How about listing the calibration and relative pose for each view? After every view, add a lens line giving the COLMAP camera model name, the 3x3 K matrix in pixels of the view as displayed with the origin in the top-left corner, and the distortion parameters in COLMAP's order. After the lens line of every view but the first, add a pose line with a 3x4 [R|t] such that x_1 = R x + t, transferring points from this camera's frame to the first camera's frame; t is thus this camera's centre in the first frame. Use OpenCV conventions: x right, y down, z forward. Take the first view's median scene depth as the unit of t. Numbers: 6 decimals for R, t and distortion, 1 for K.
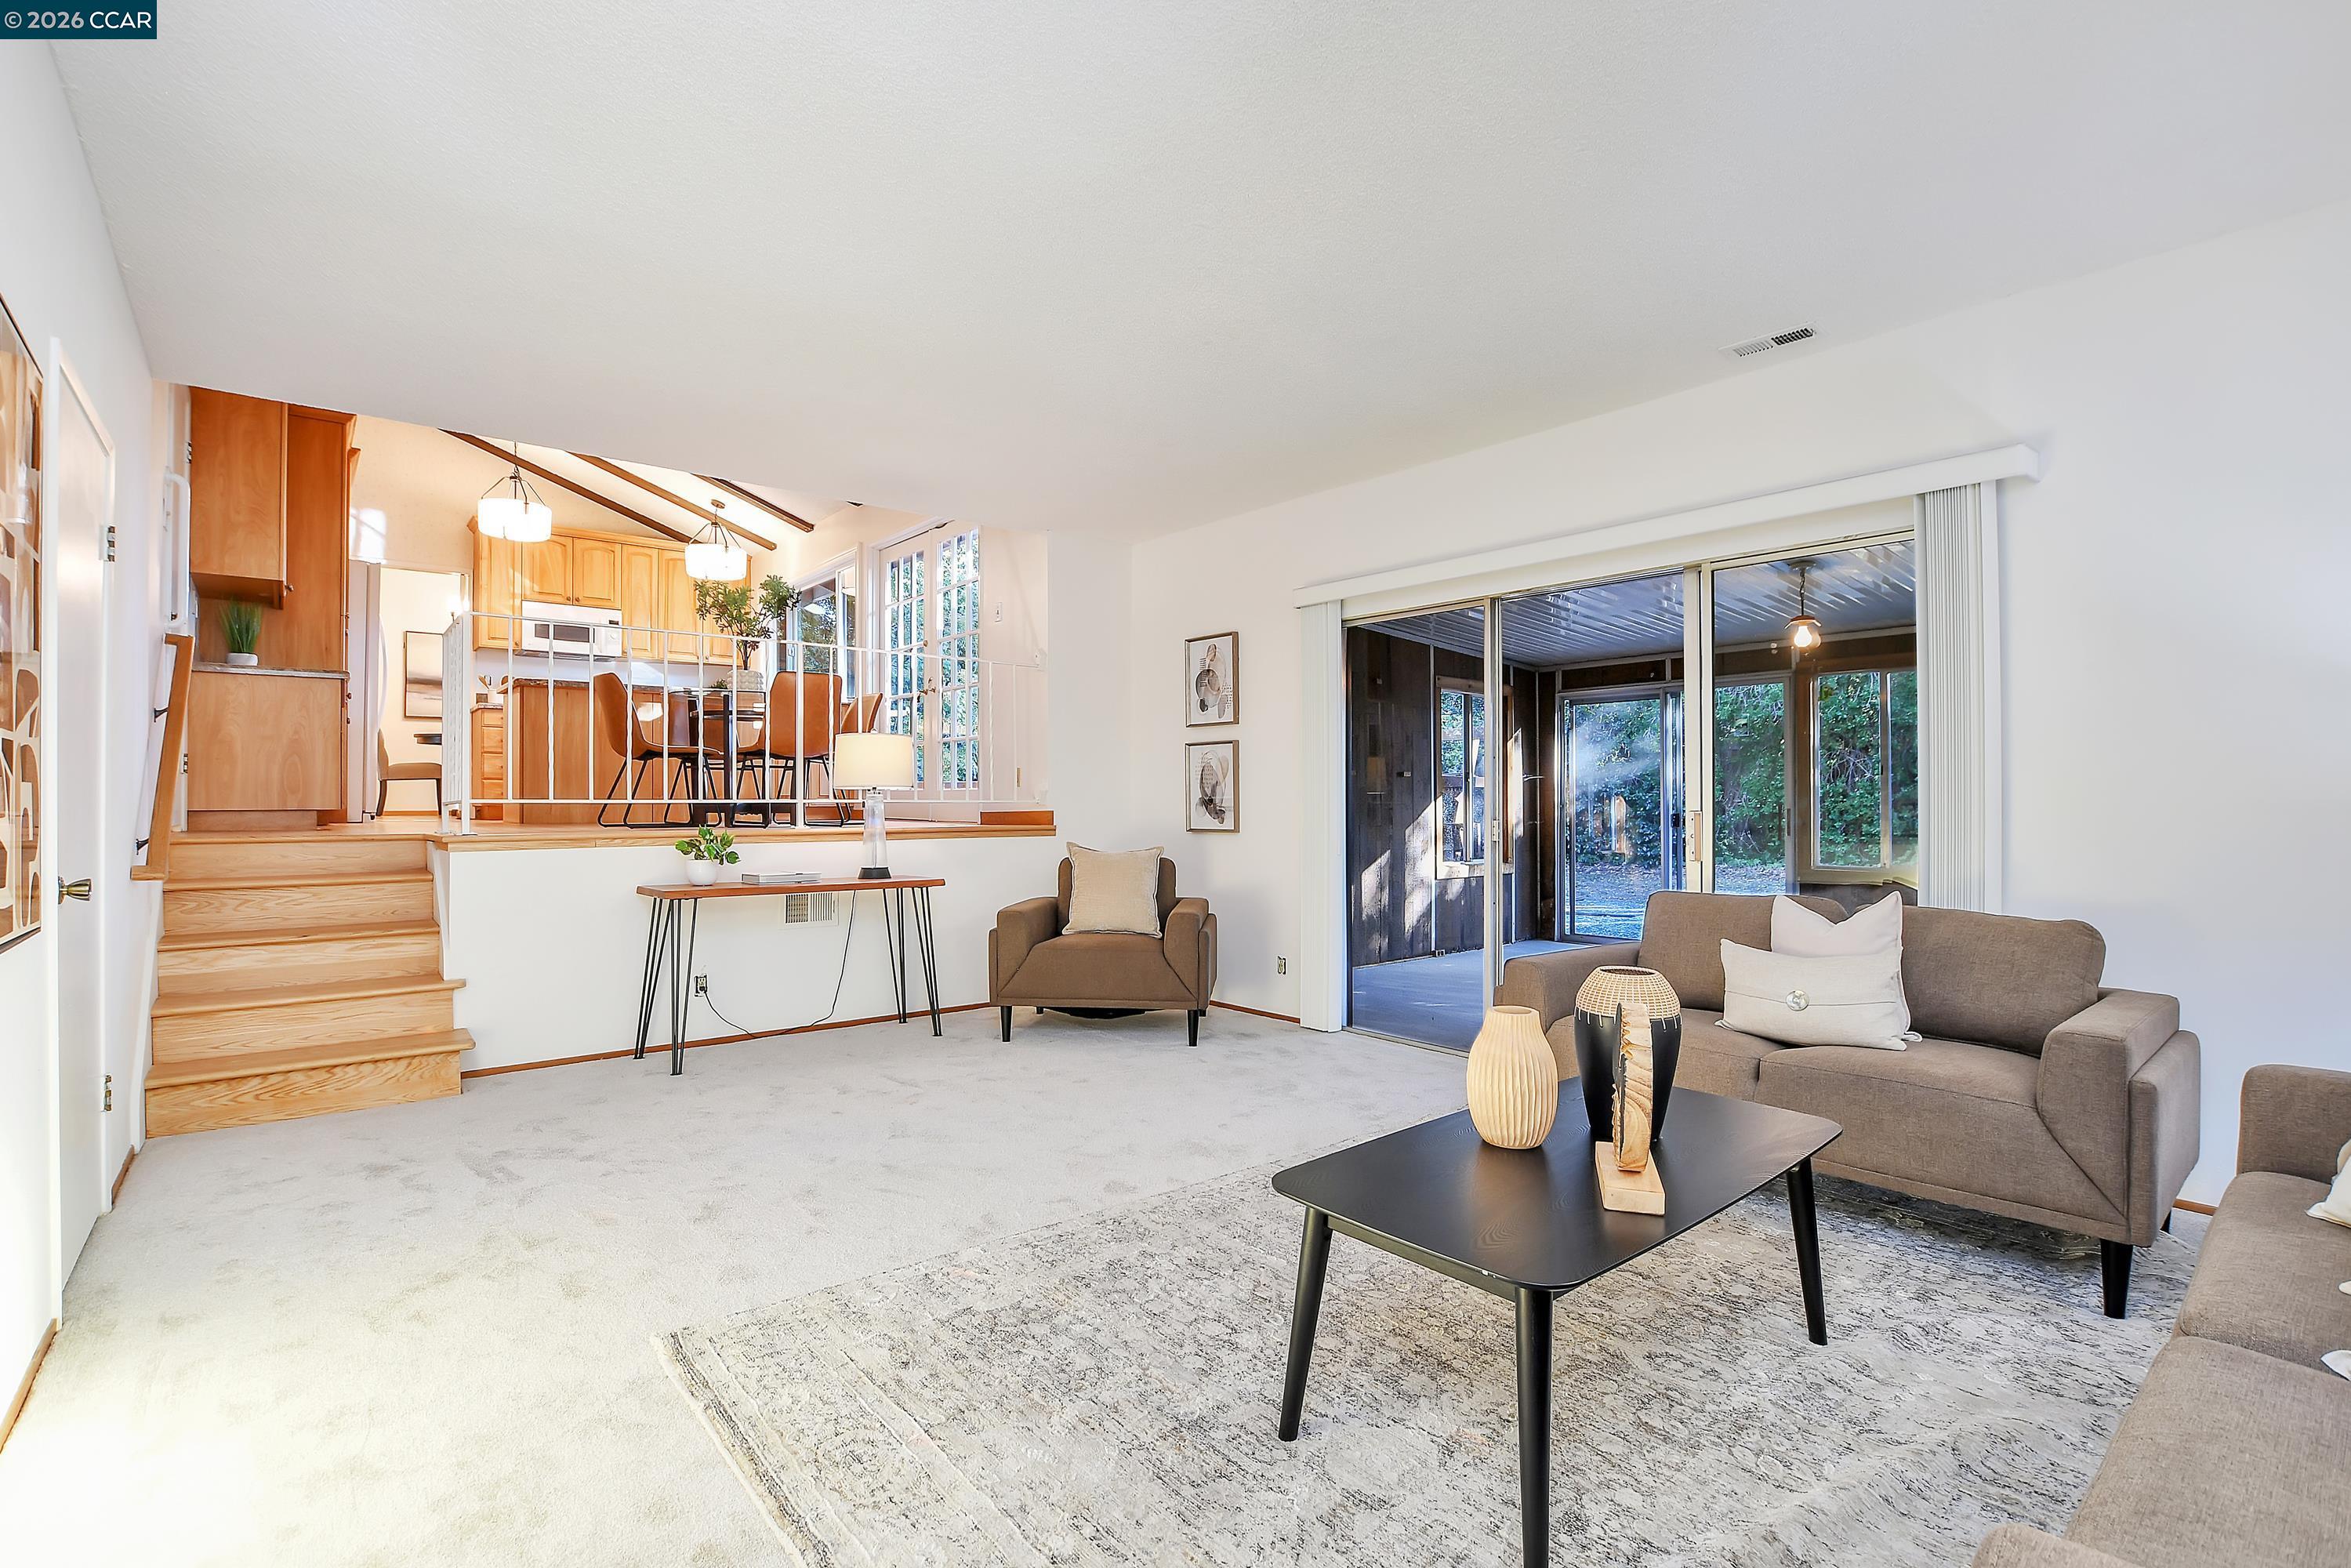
lens RADIAL K [[1059.7, 0, 1178.8], [0, 1059.7, 799.1], [0, 0, 1]] dist [-0.032048, 0.004758]
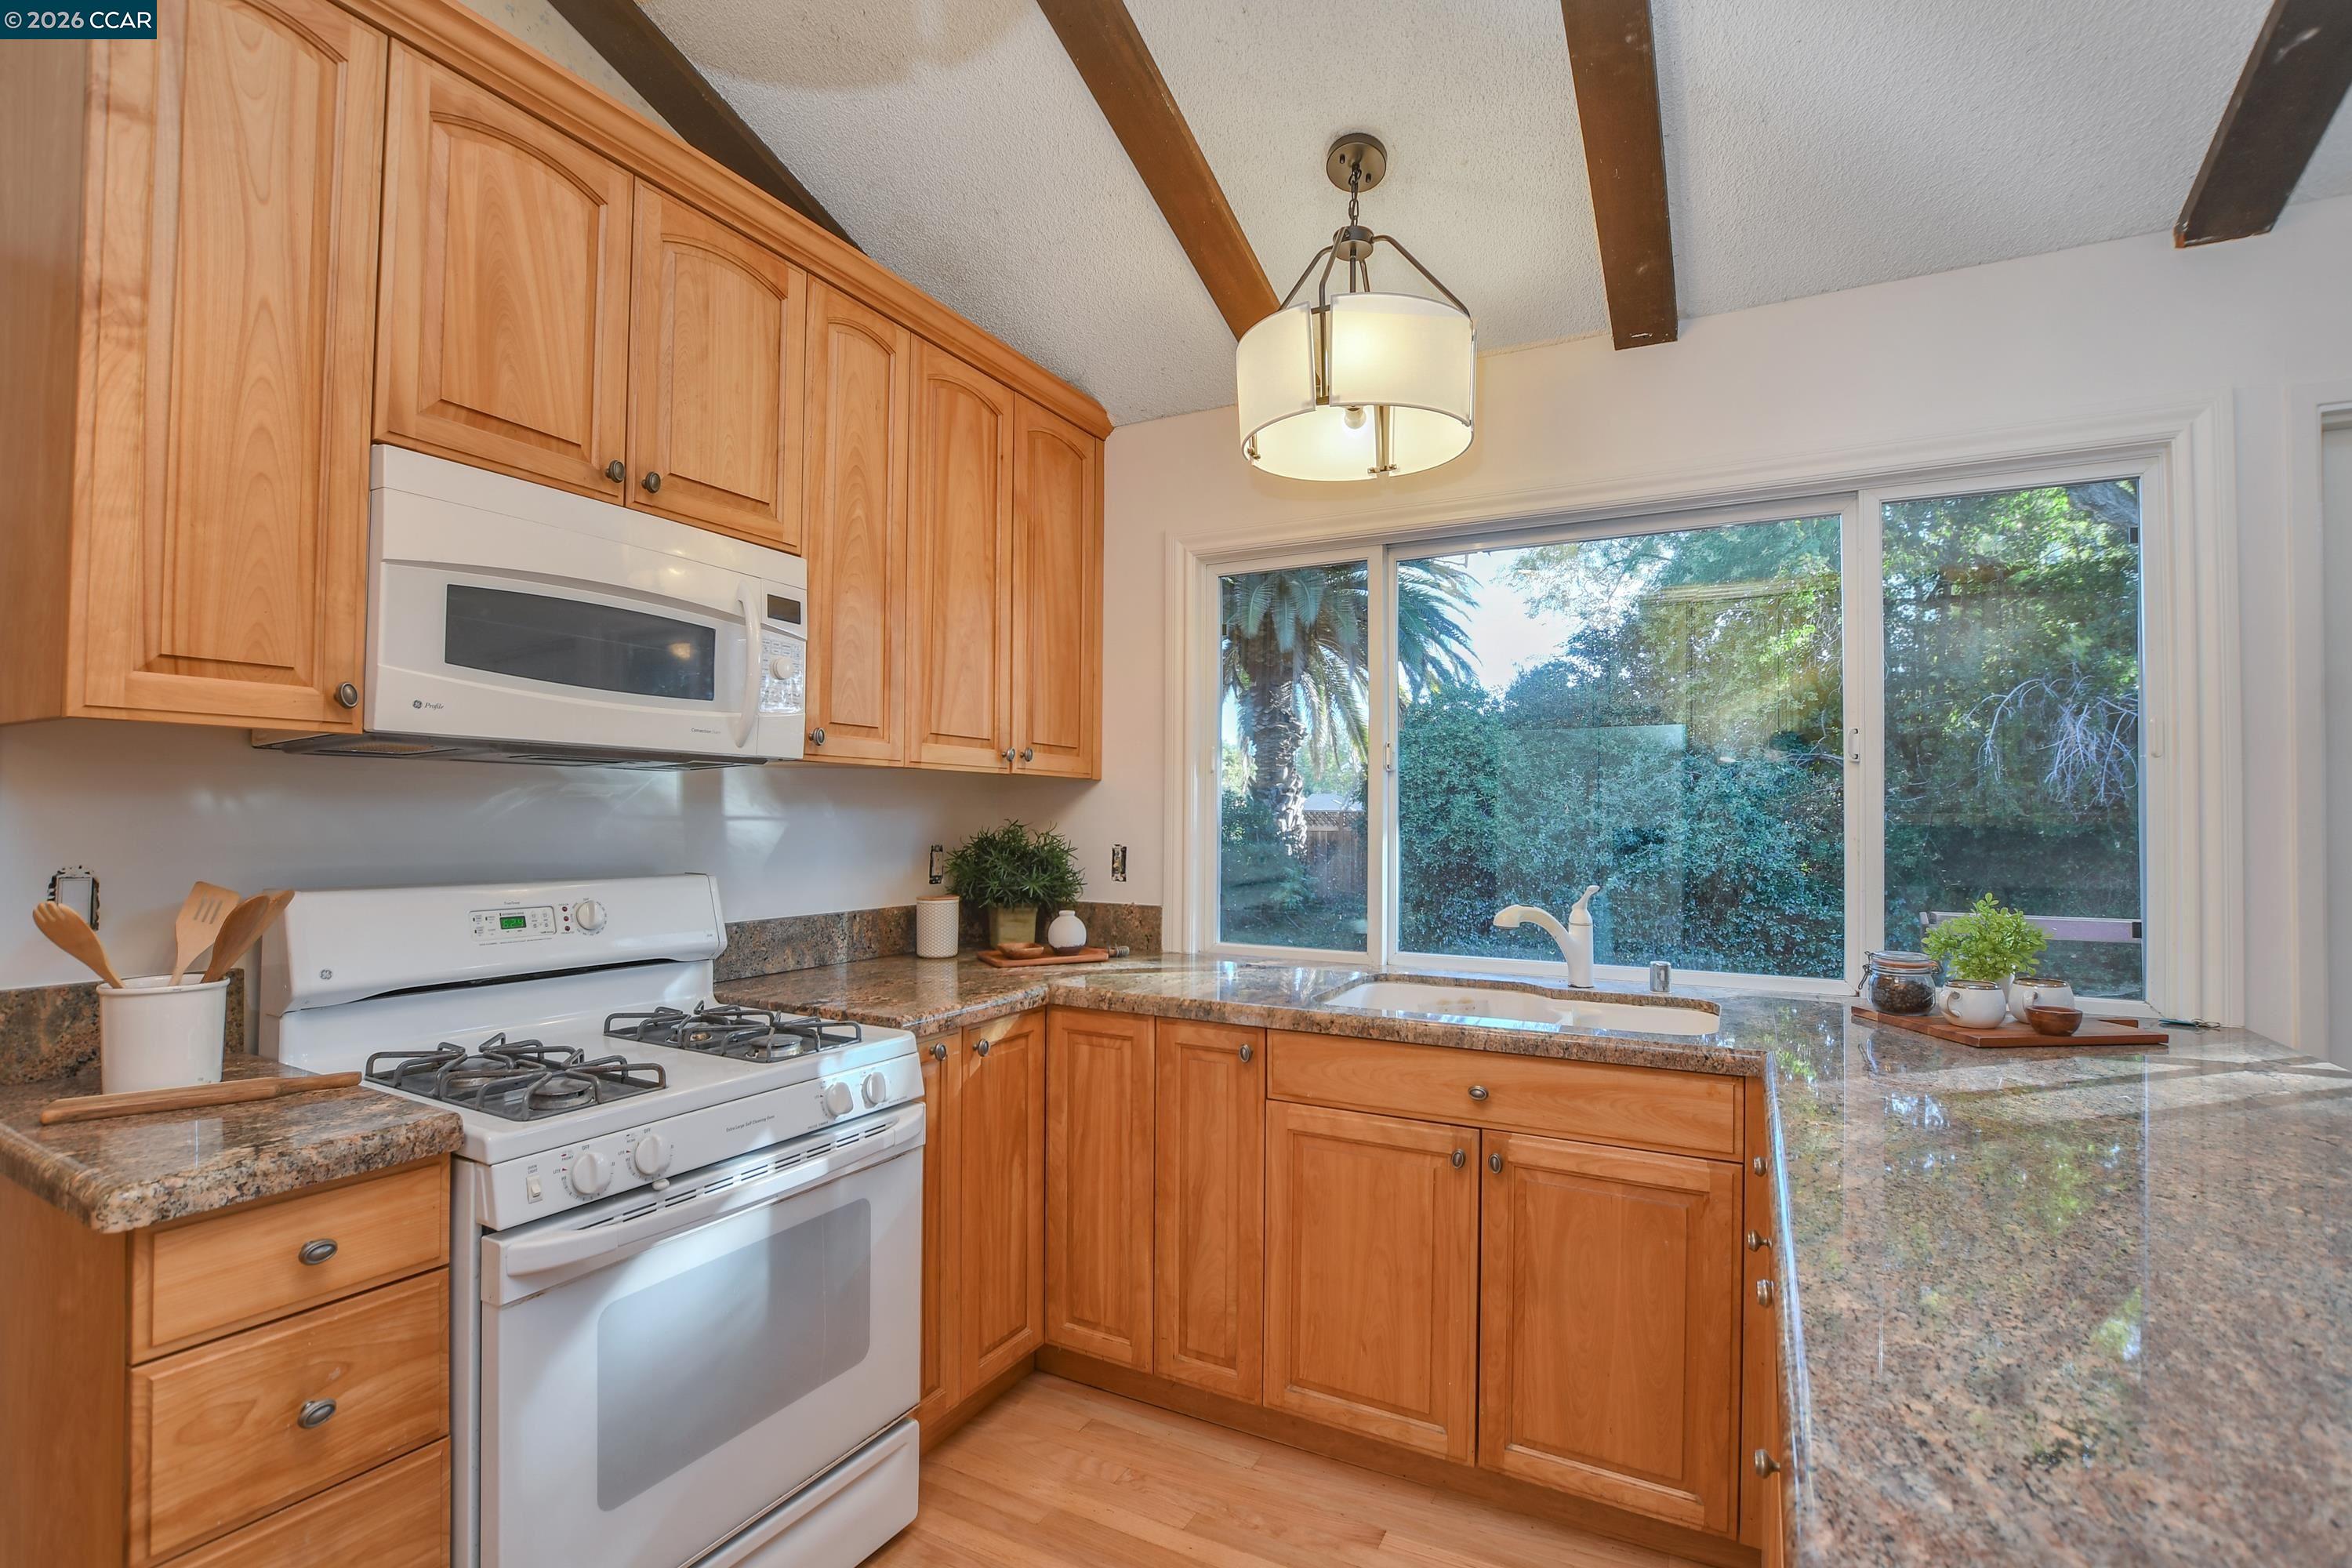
lens RADIAL K [[1060.1, 0, 1171.8], [0, 1060.1, 791.1], [0, 0, 1]] dist [-0.032048, 0.004758]
pose [[0.930960, 0.019240, 0.364614, -0.573123], [-0.010432, 0.999605, -0.026113, -0.131697], [-0.364972, 0.020507, 0.930793, 0.806892]]
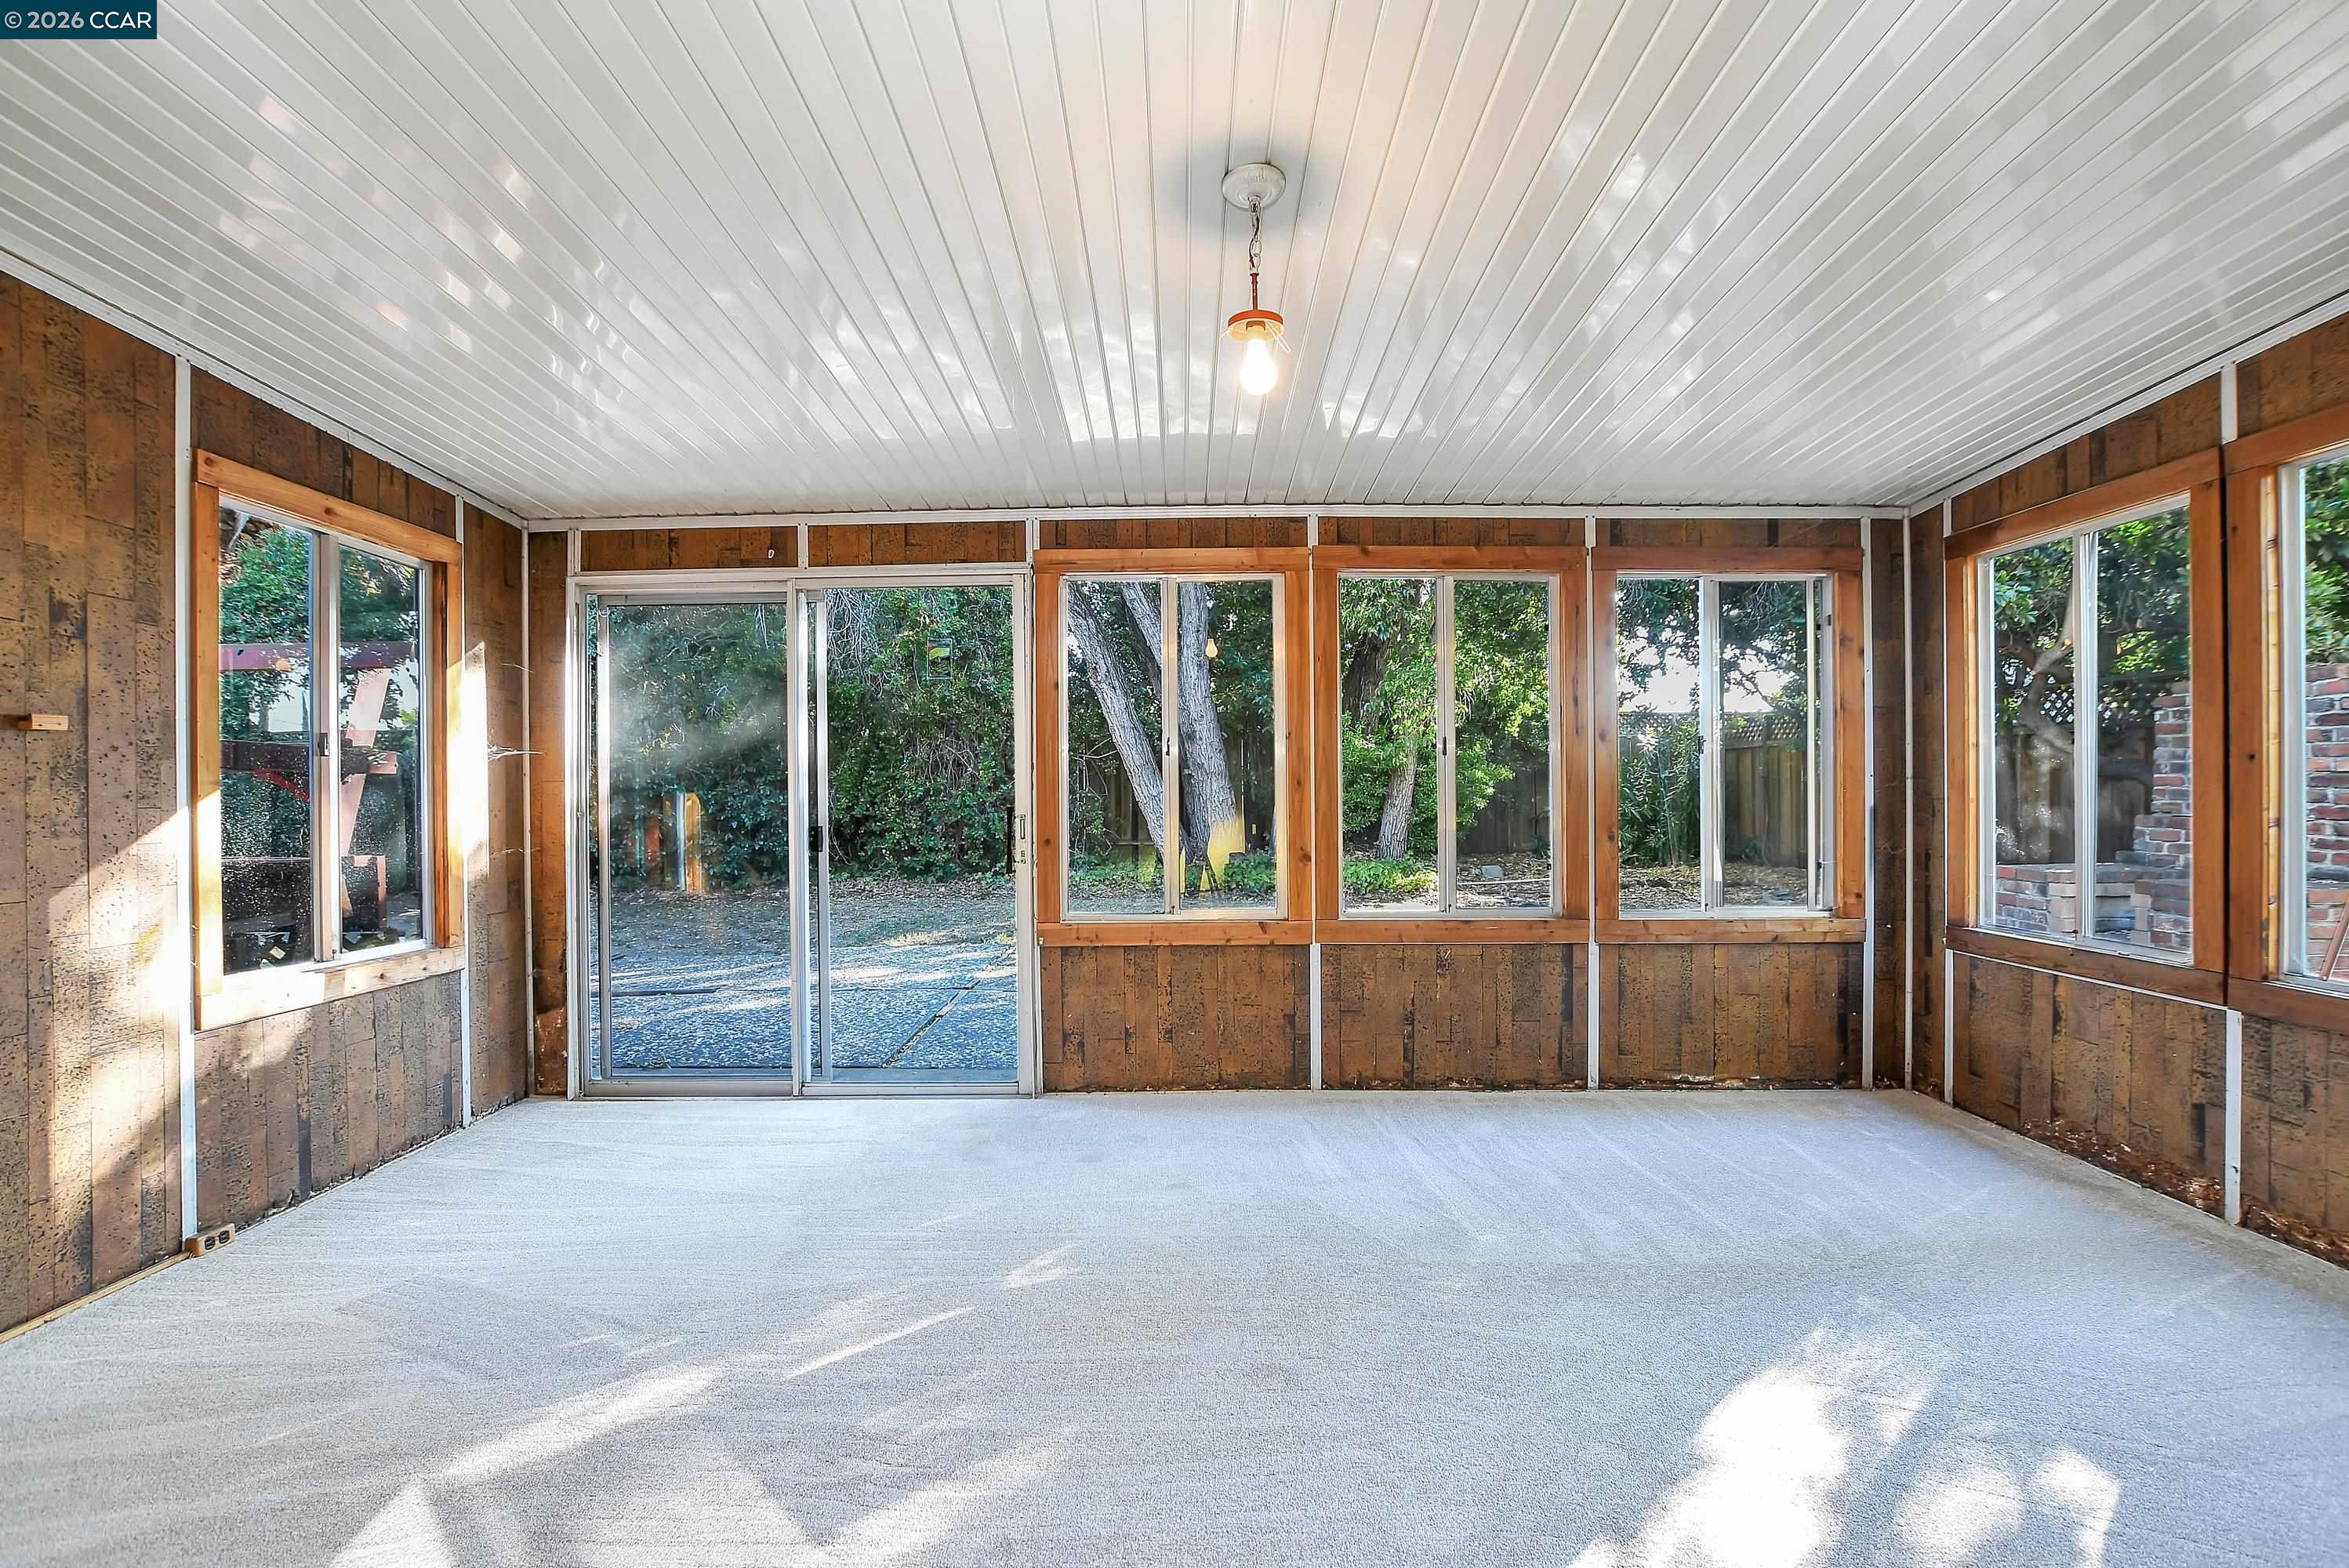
lens RADIAL K [[1058.6, 0, 1172.5], [0, 1058.6, 794.9], [0, 0, 1]] dist [-0.022782, 0.000793]
pose [[0.656083, -0.001727, 0.754687, 0.181638], [0.004340, 0.999989, -0.001485, 0.000545], [-0.754677, 0.004250, 0.656083, 0.491564]]
